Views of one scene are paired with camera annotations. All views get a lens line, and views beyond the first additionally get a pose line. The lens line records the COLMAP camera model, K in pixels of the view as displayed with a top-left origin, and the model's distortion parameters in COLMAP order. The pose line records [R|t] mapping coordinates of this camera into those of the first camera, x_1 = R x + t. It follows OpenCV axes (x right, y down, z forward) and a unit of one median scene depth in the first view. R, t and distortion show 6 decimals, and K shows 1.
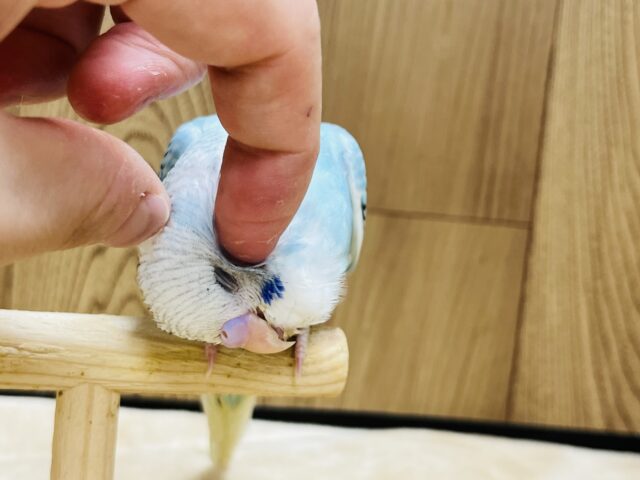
lens RADIAL K [[795.7, 0, 305.6], [0, 795.7, 236.2], [0, 0, 1]] dist [-0.002353, -0.122221]
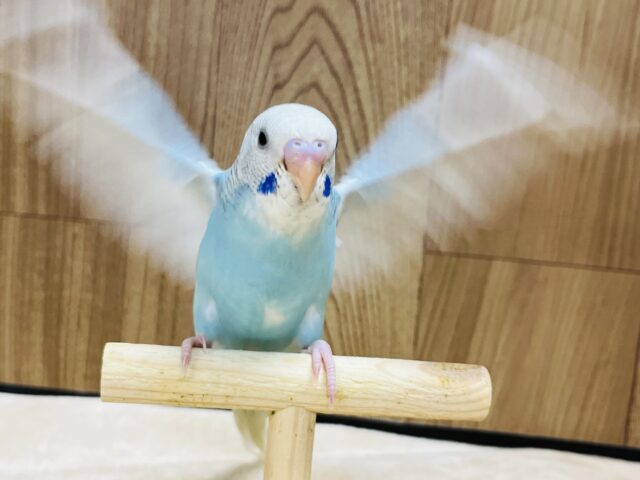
lens RADIAL K [[817.6, 0, 320.0], [0, 817.6, 240.0], [0, 0, 1]] dist [0.030805, -0.203919]
pose [[0.992006, 0.015080, -0.125284, -0.036019], [-0.015068, 0.999886, 0.001040, -0.056419], [0.125285, 0.000857, 0.992120, -0.213536]]
